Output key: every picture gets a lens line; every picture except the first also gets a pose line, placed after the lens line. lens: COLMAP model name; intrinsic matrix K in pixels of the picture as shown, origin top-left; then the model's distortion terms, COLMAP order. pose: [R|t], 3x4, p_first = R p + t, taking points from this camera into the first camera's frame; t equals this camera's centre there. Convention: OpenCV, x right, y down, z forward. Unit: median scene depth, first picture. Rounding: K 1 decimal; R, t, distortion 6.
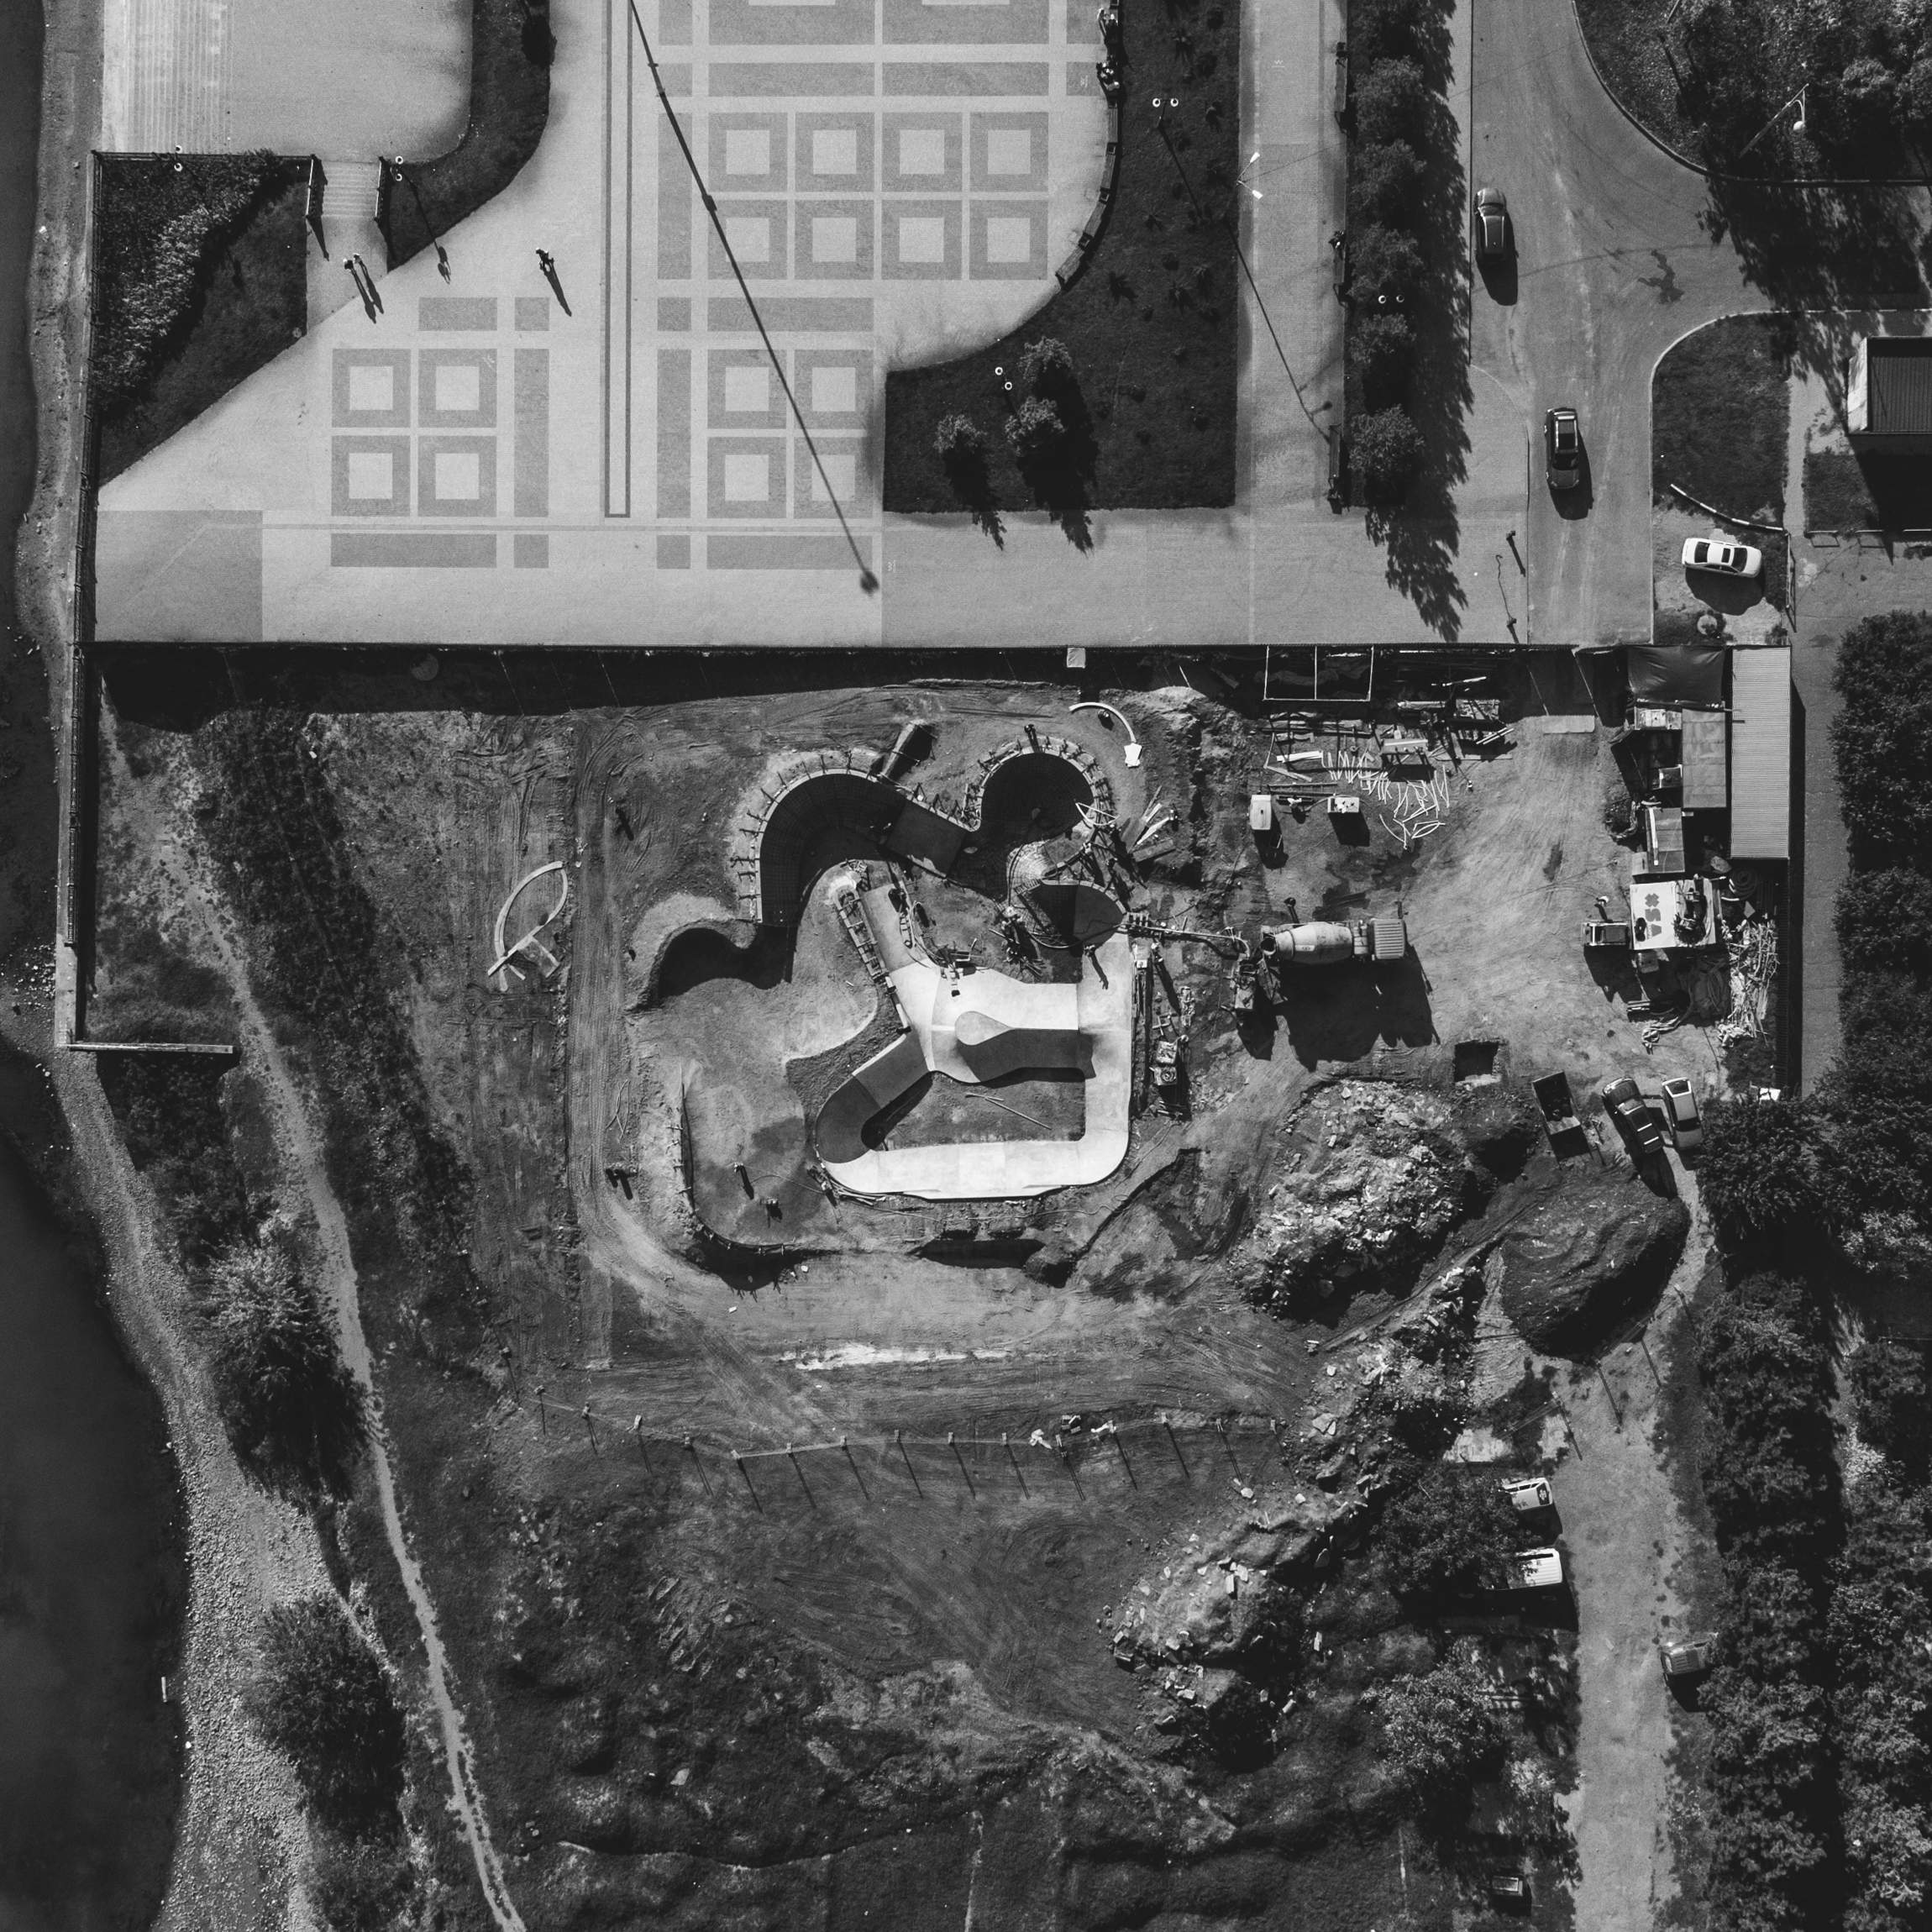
lens RADIAL K [[2321.3, 0, 963.5], [0, 2321.3, 995.2], [0, 0, 1]] dist [0.153647, -0.537366]
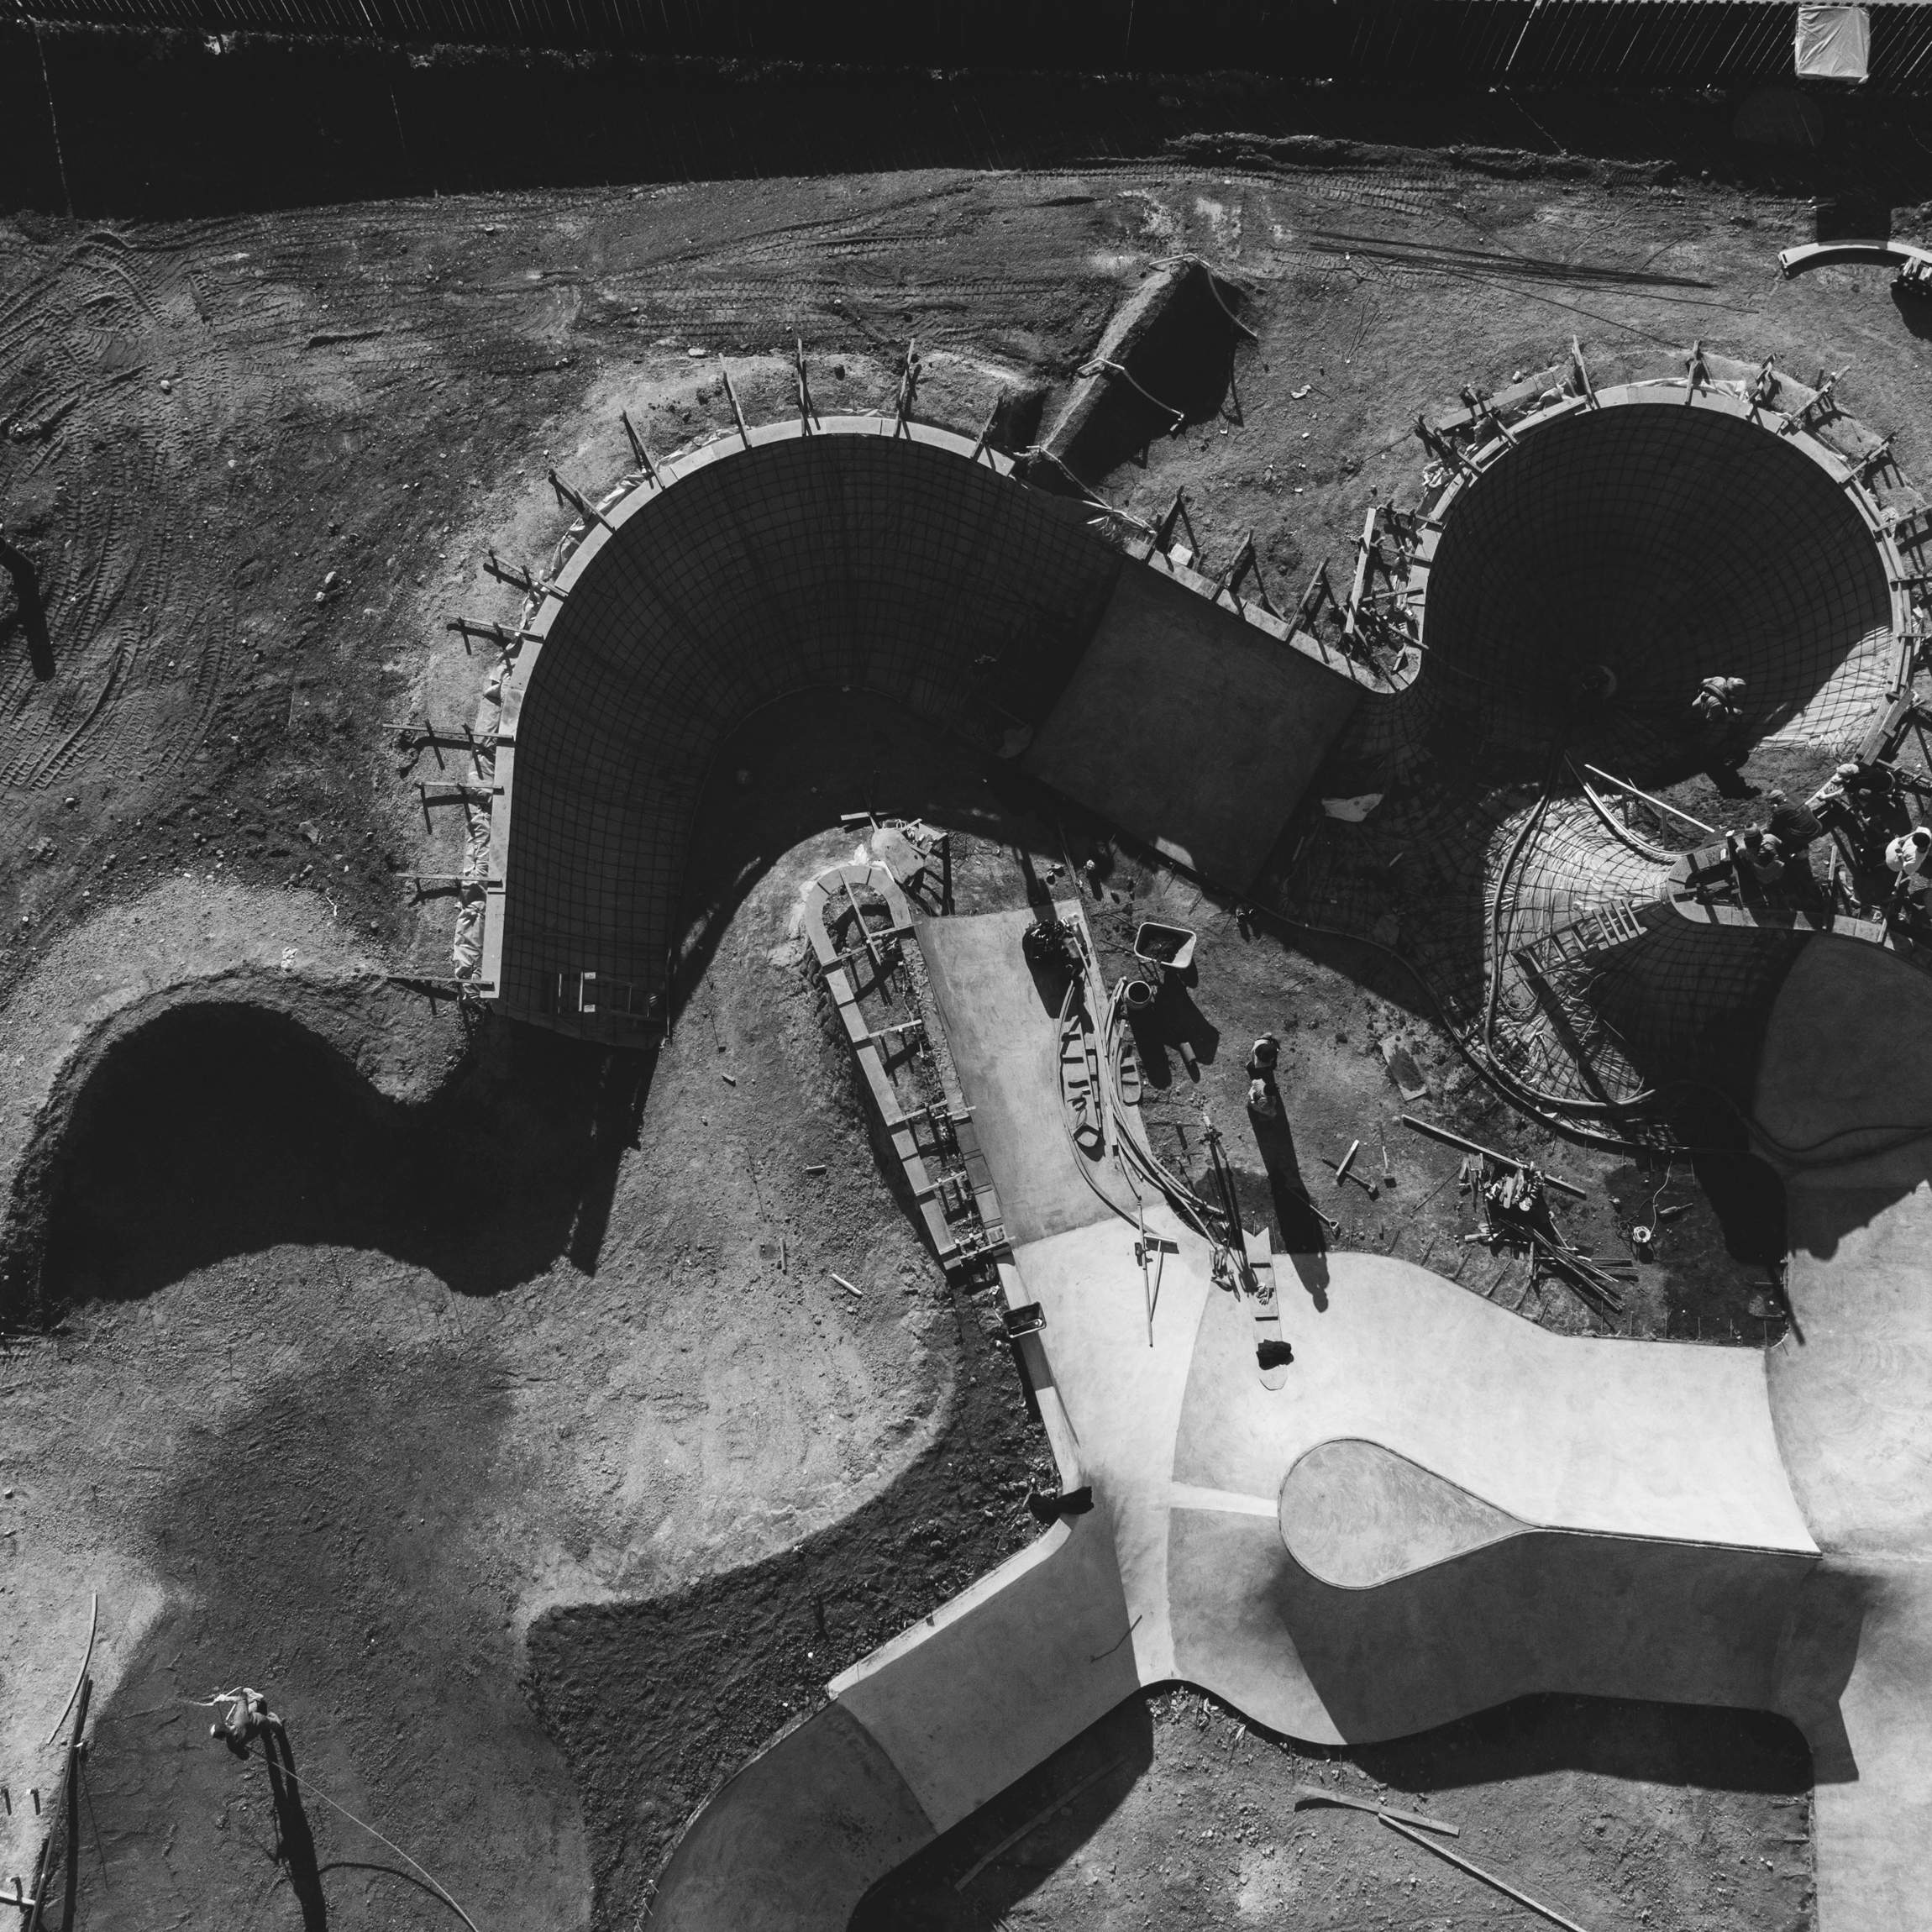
lens RADIAL K [[1929.1, 0, 953.7], [0, 1929.1, 969.6], [0, 0, 1]] dist [0.123101, -0.338026]
pose [[0.997822, 0.065703, -0.005857, -0.038957], [-0.065588, 0.978742, -0.194325, 0.001476], [-0.007035, 0.194286, 0.980920, 0.802922]]
